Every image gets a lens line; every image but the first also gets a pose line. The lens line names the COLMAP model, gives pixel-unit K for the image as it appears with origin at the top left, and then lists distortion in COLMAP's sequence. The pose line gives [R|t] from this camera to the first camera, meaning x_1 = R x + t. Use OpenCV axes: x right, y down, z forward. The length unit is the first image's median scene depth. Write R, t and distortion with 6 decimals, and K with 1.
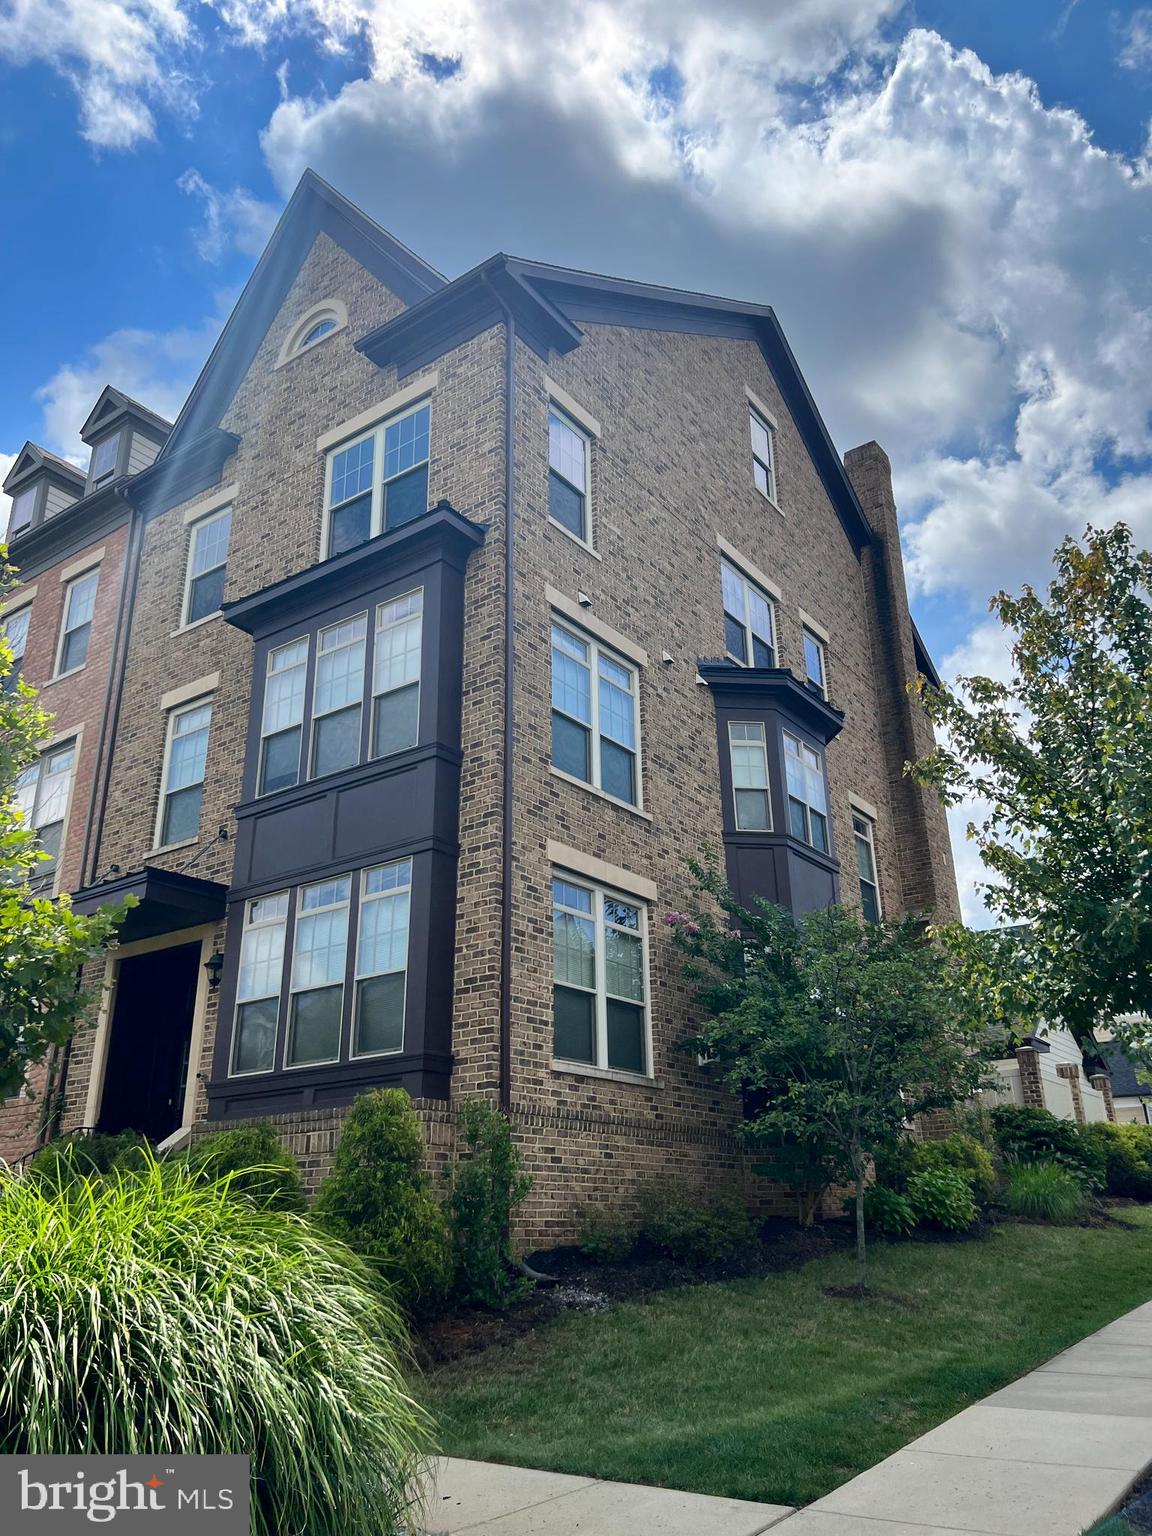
lens RADIAL K [[1163.4, 0, 576.0], [0, 1163.4, 768.0], [0, 0, 1]] dist [0.119875, -0.314997]
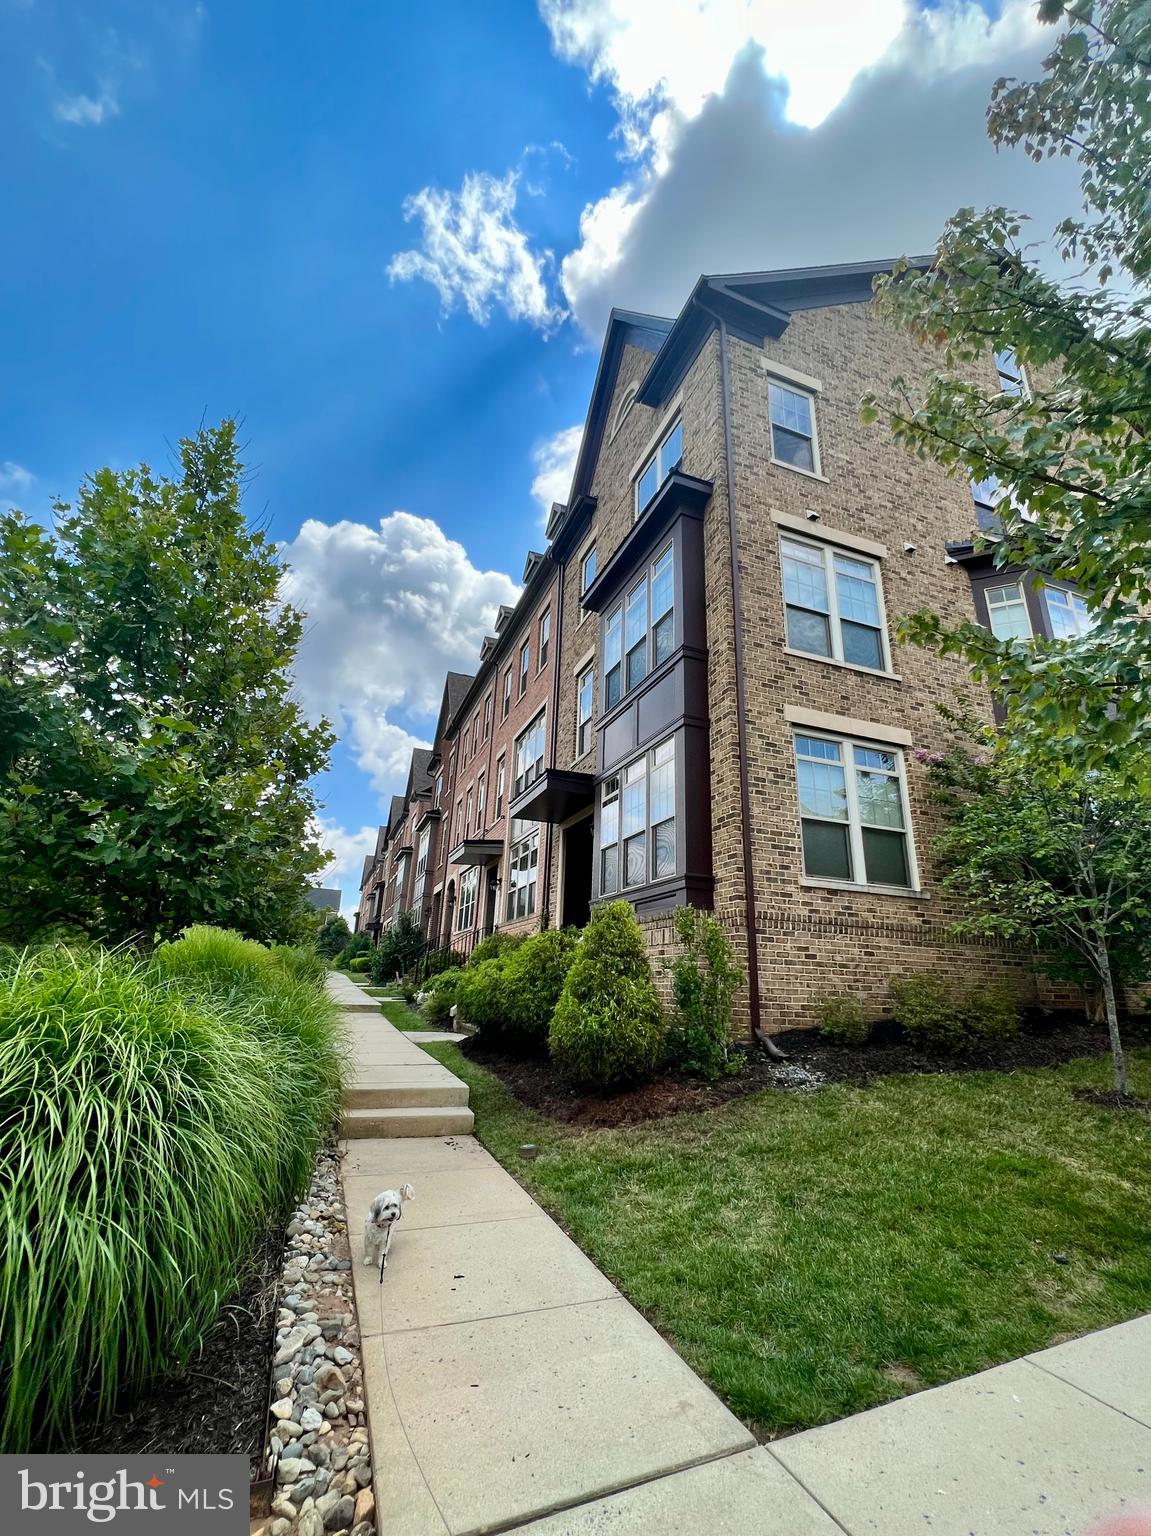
lens RADIAL K [[664.0, 0, 575.5], [0, 664.0, 768.0], [0, 0, 1]] dist [-0.006731, -0.000414]
pose [[0.833711, -0.127692, -0.537235, 0.153694], [0.157835, 0.987412, 0.010245, 0.081499], [0.529164, -0.093336, 0.843371, 0.265708]]
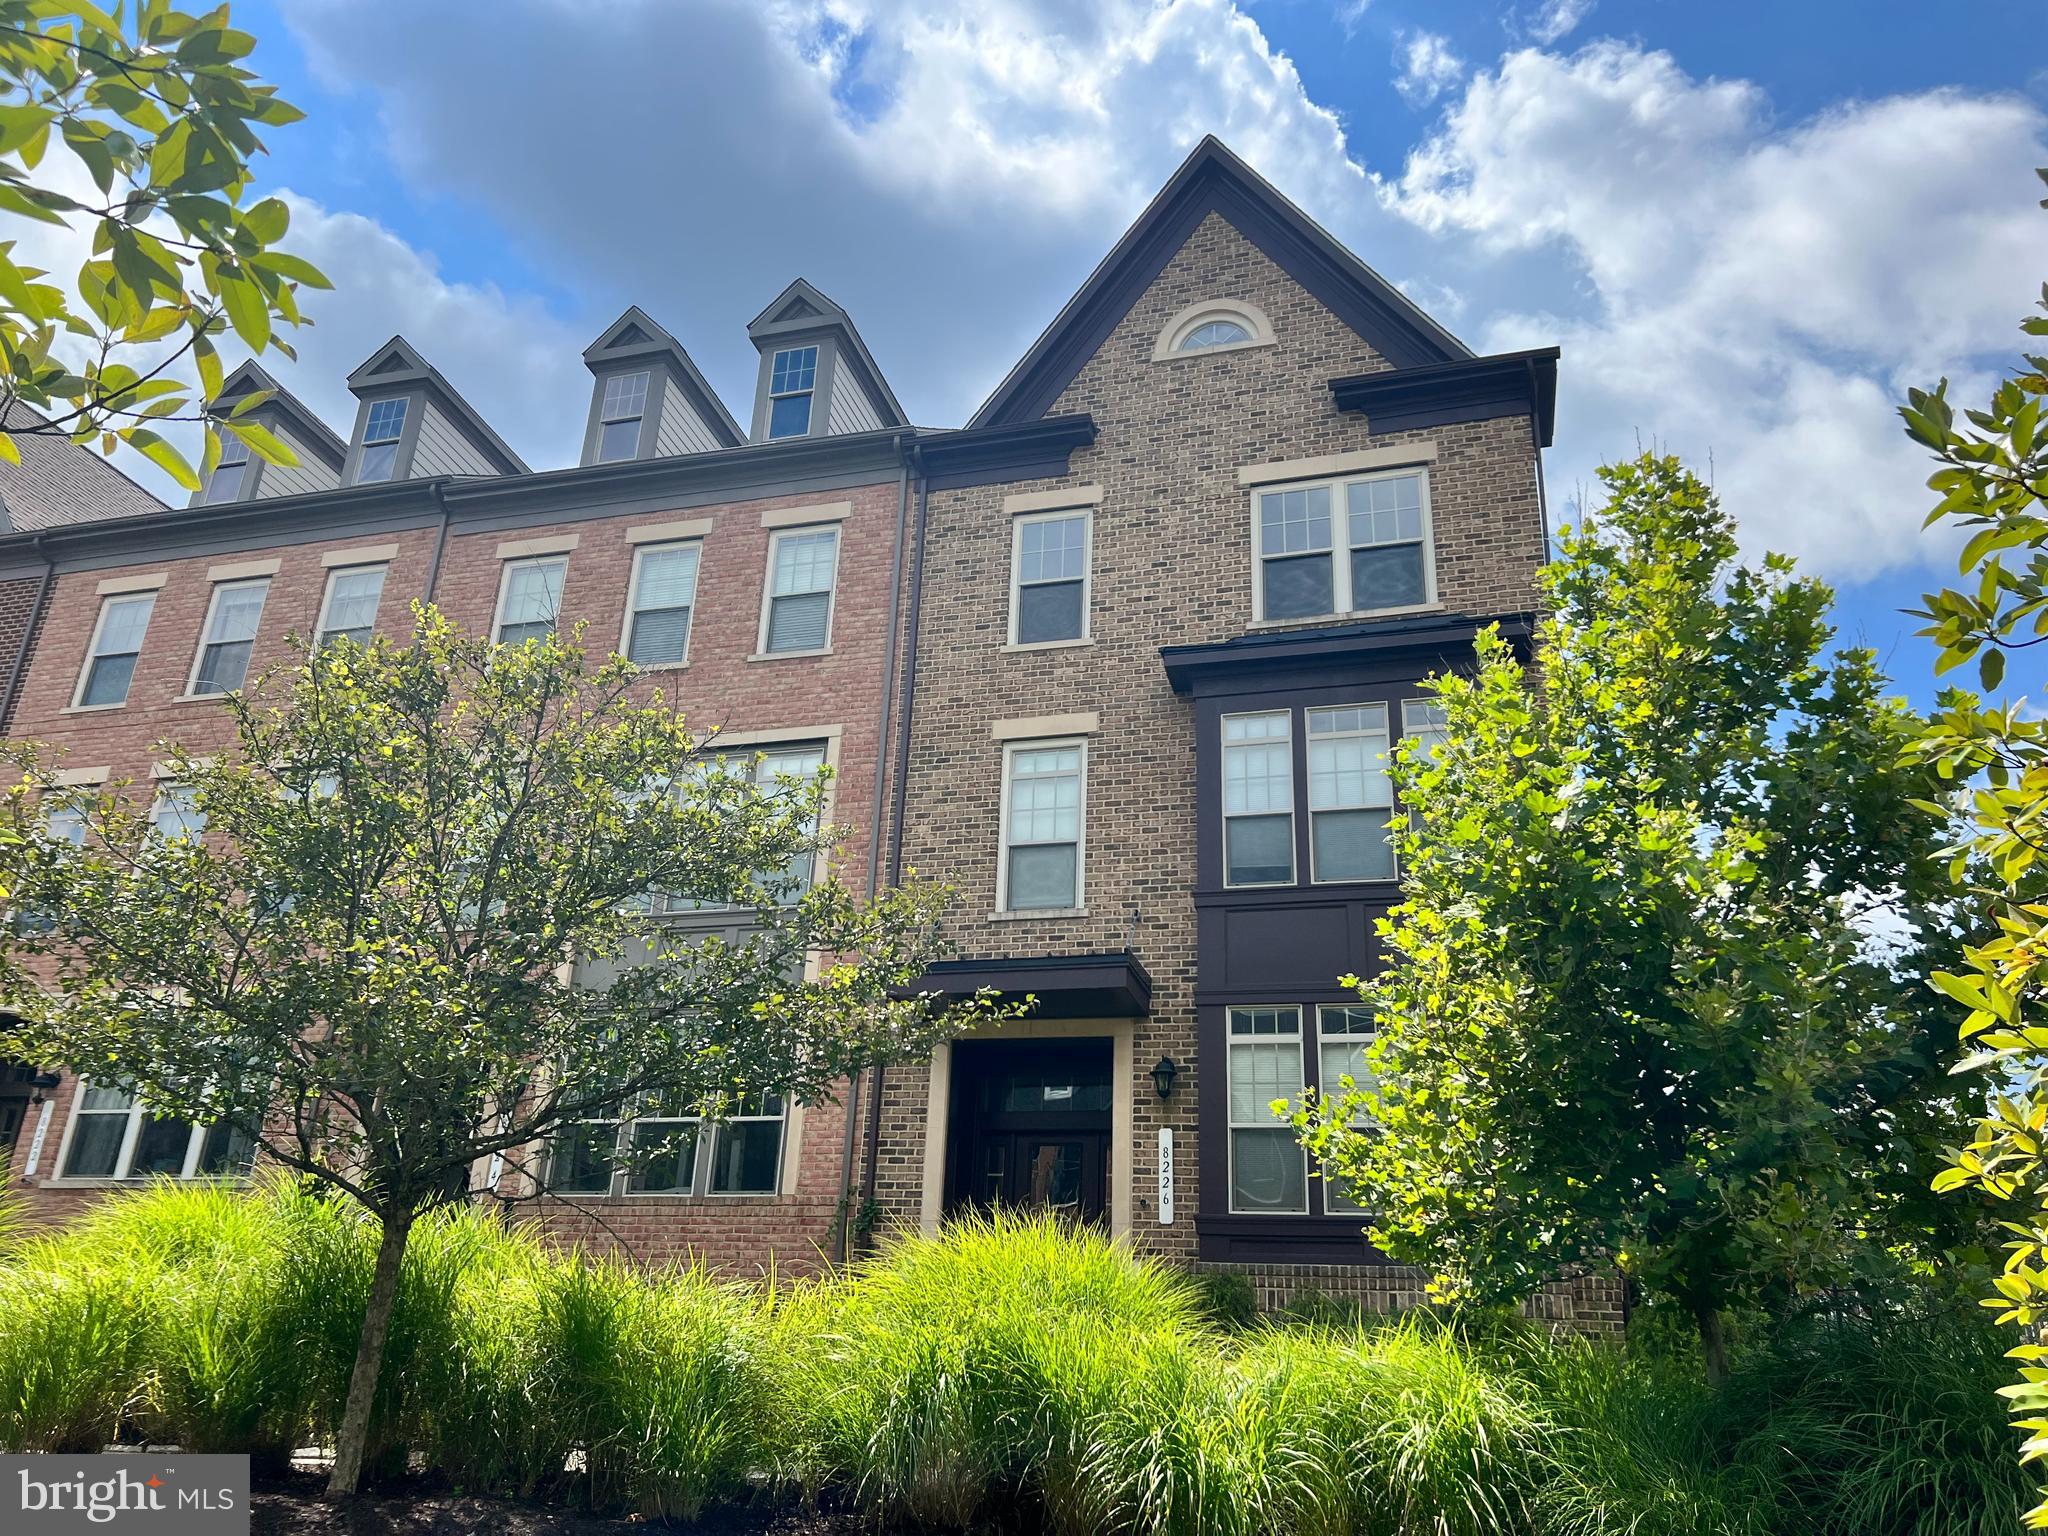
lens RADIAL K [[1551.2, 0, 1024.0], [0, 1551.2, 768.0], [0, 0, 1]] dist [0.119875, -0.314997]
pose [[0.939719, 0.193669, 0.281815, -0.762229], [-0.187293, 0.981048, -0.049663, 0.024524], [-0.286092, -0.006113, 0.958183, -0.057453]]
